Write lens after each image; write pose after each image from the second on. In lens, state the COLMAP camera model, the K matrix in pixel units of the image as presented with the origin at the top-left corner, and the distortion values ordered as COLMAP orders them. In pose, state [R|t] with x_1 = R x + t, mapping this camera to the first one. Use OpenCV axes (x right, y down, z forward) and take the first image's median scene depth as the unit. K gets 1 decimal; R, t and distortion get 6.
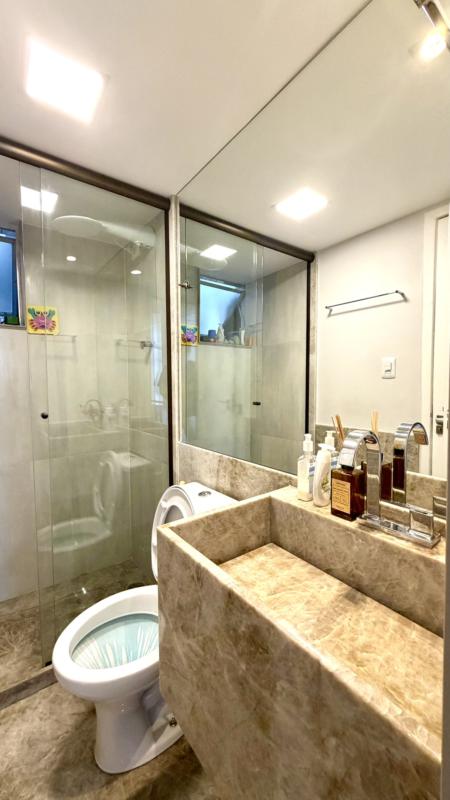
lens RADIAL K [[317.2, 0, 224.0], [0, 317.2, 399.0], [0, 0, 1]] dist [0.000459, -0.000009]
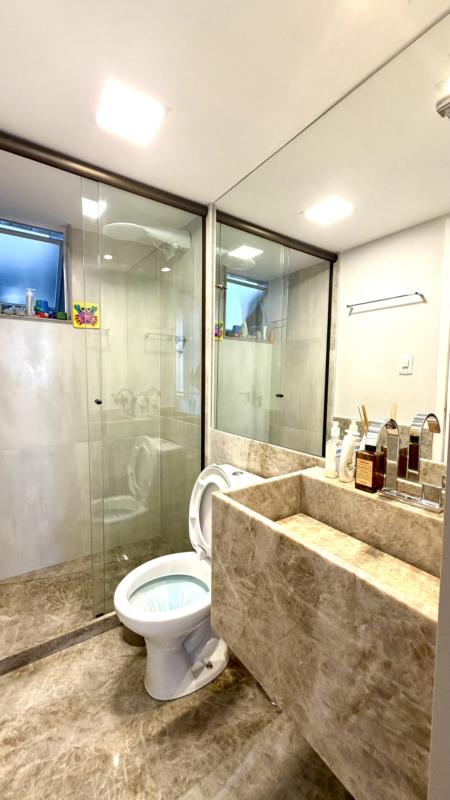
lens RADIAL K [[317.2, 0, 224.0], [0, 317.2, 399.0], [0, 0, 1]] dist [0.000459, -0.000009]
pose [[0.999174, 0.022047, -0.034147, -0.075414], [-0.021235, 0.999488, 0.023935, 0.005787], [0.034658, -0.023190, 0.999130, -0.125938]]
